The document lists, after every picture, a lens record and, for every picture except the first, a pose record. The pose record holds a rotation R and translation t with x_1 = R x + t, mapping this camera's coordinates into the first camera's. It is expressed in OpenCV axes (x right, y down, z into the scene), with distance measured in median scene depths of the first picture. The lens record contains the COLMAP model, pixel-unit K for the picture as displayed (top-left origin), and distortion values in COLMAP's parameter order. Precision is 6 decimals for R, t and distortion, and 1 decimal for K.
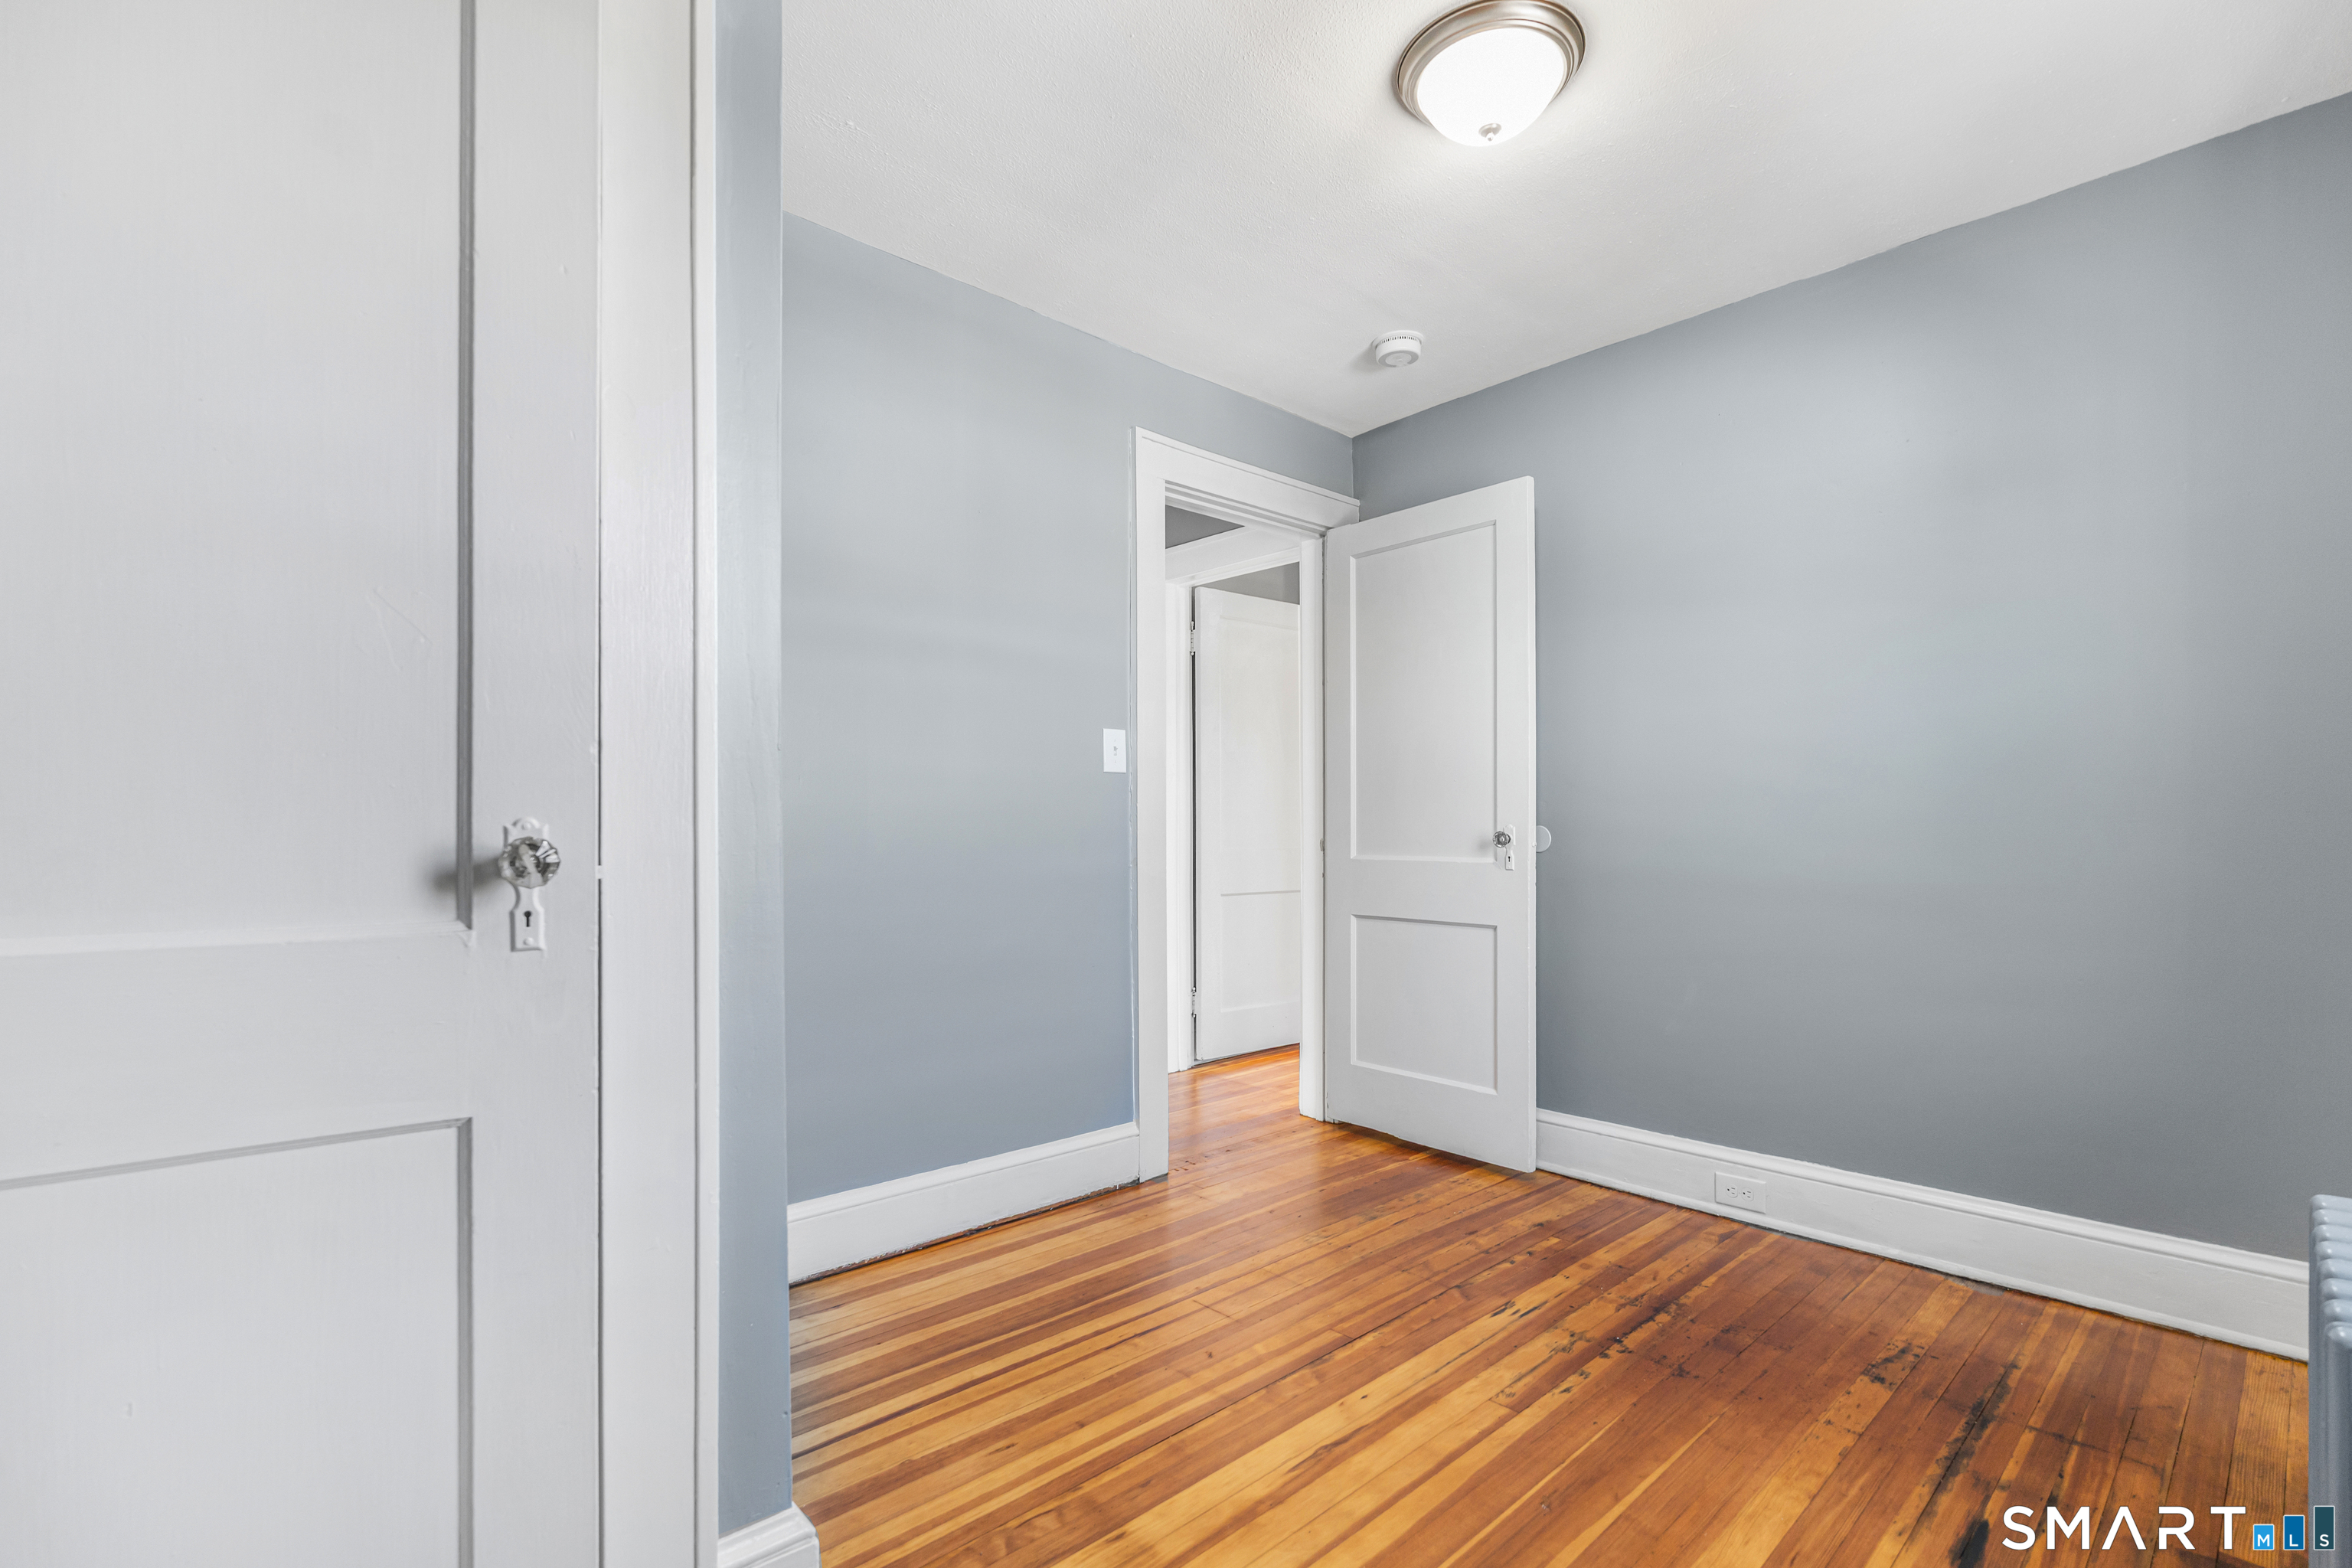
lens RADIAL K [[887.3, 0, 1385.5], [0, 887.3, 826.0], [0, 0, 1]] dist [-0.000791, -0.000060]
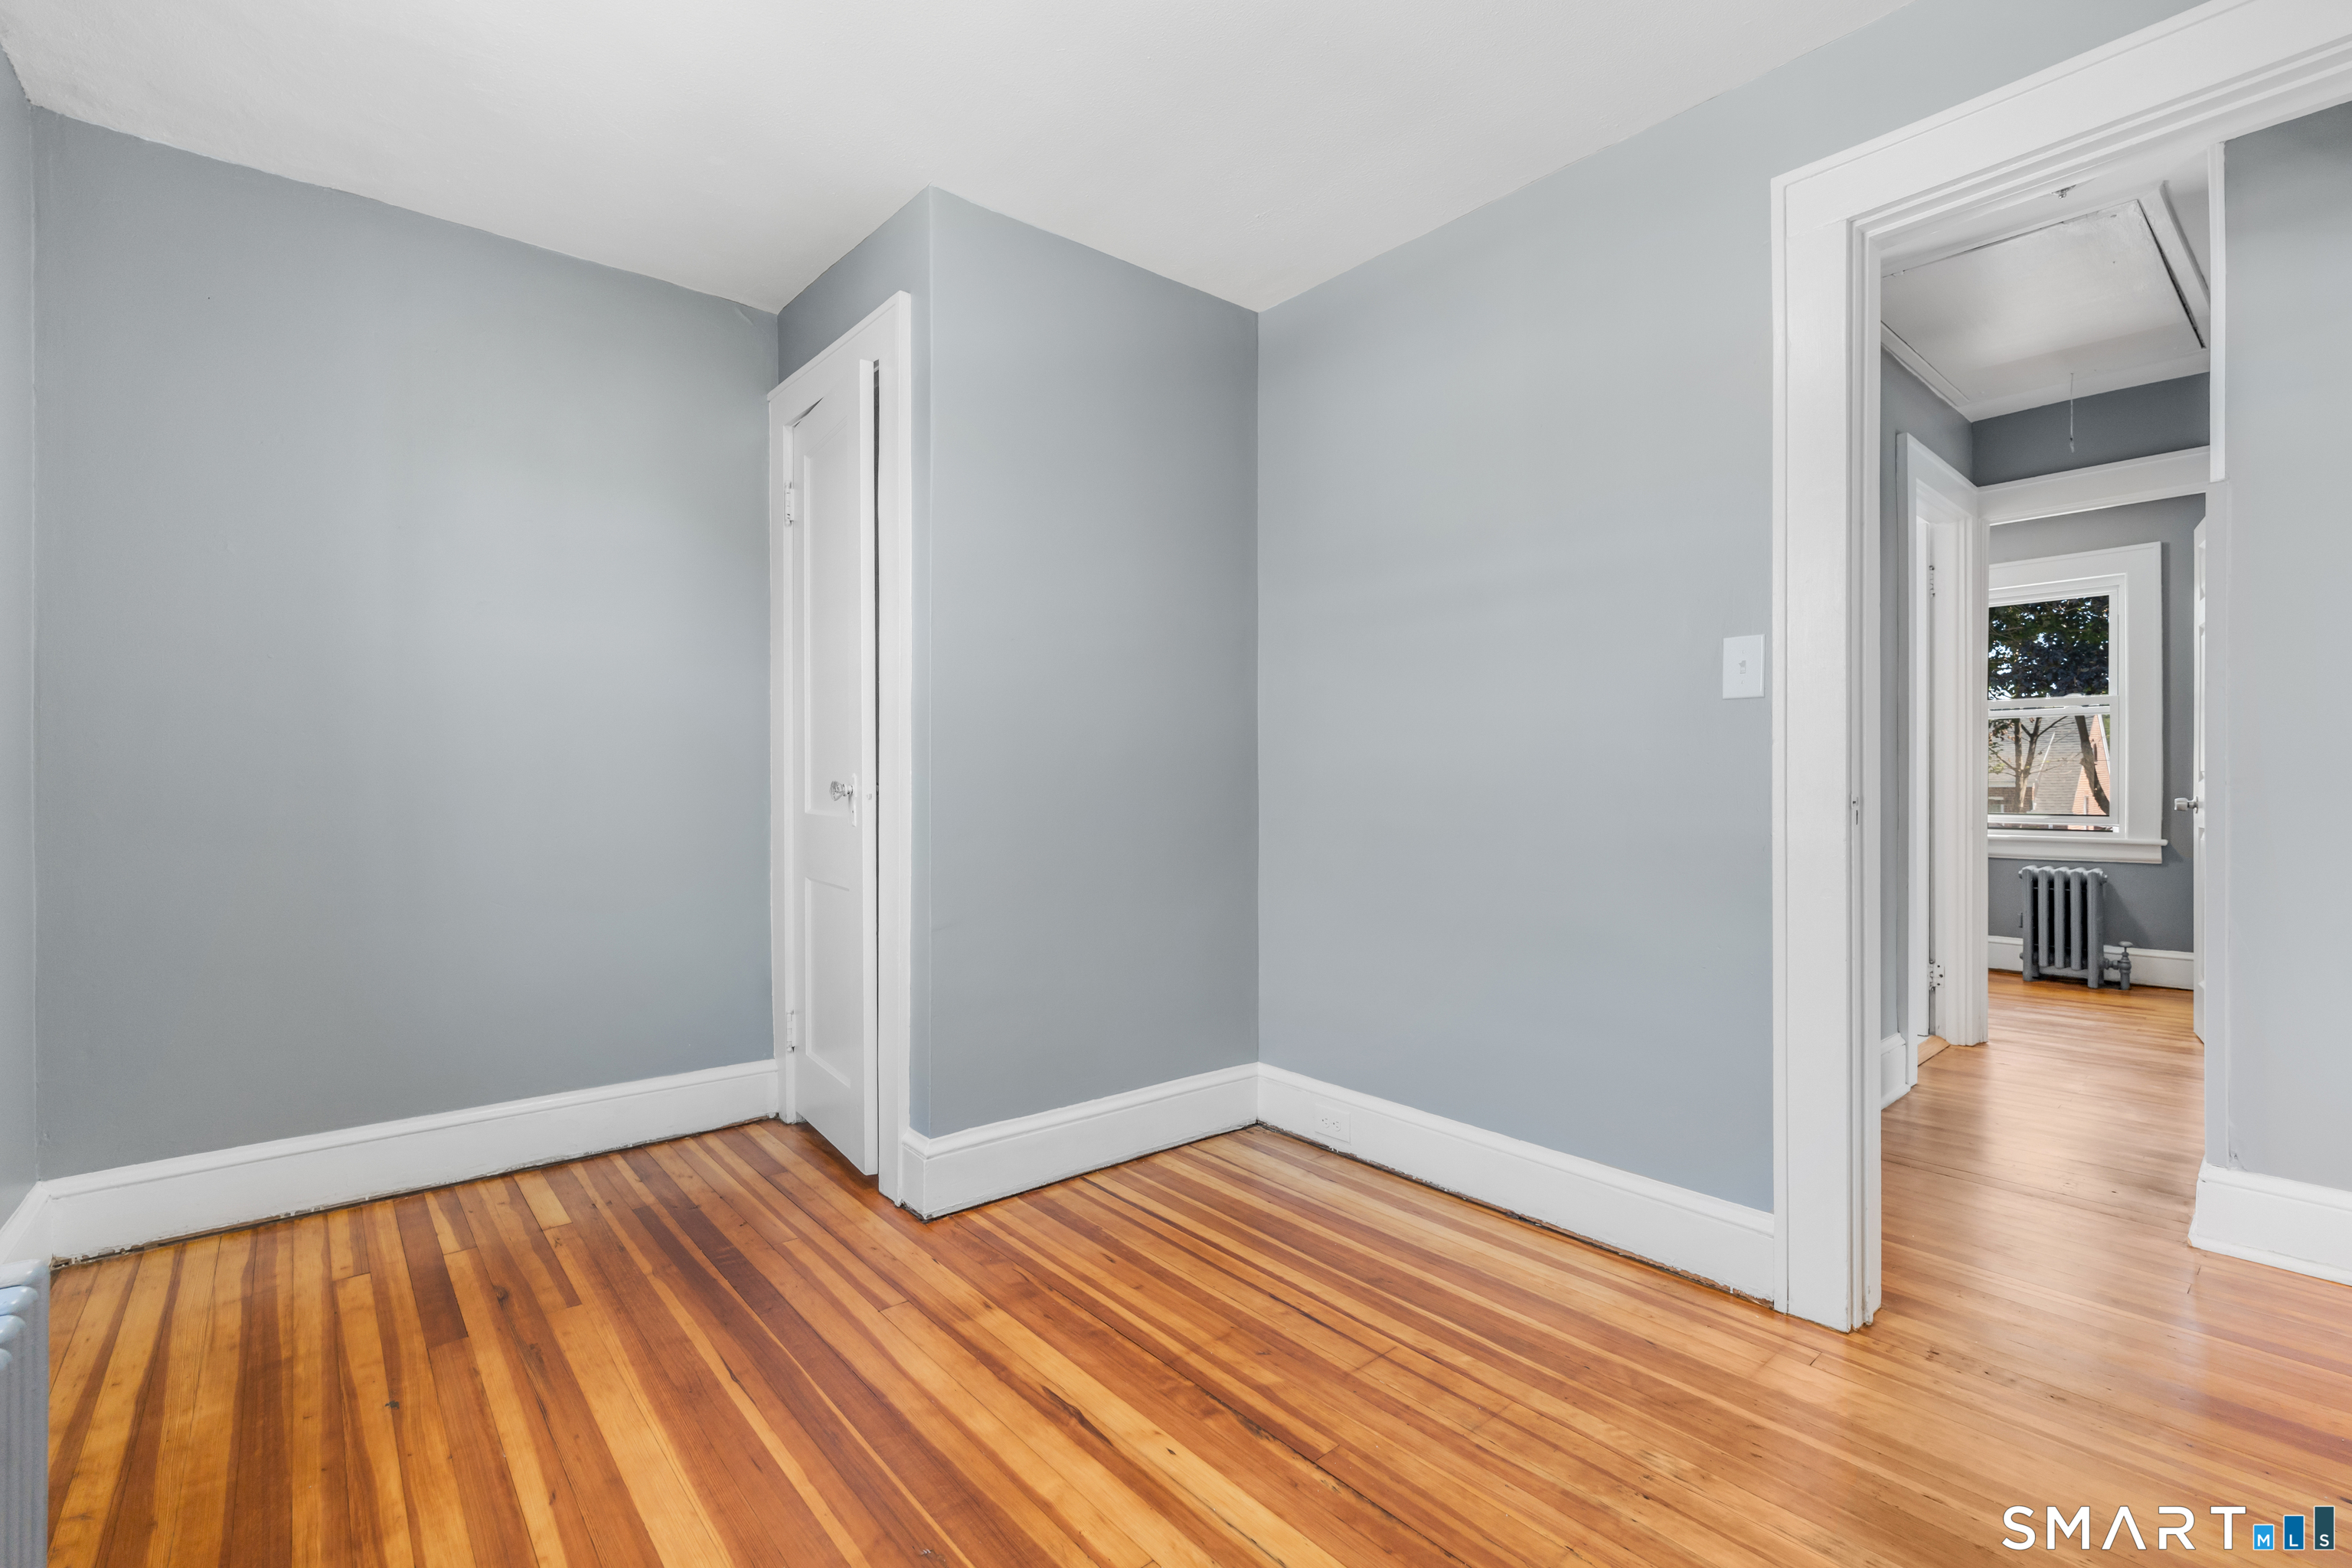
lens RADIAL K [[1058.8, 0, 1176.0], [0, 1058.8, 784.0], [0, 0, 1]] dist [-0.001788, -0.000250]
pose [[-0.075719, 0.000945, -0.997129, 0.945059], [0.000022, 1.000000, 0.000946, 0.009986], [0.997129, 0.000050, -0.075719, 1.048326]]
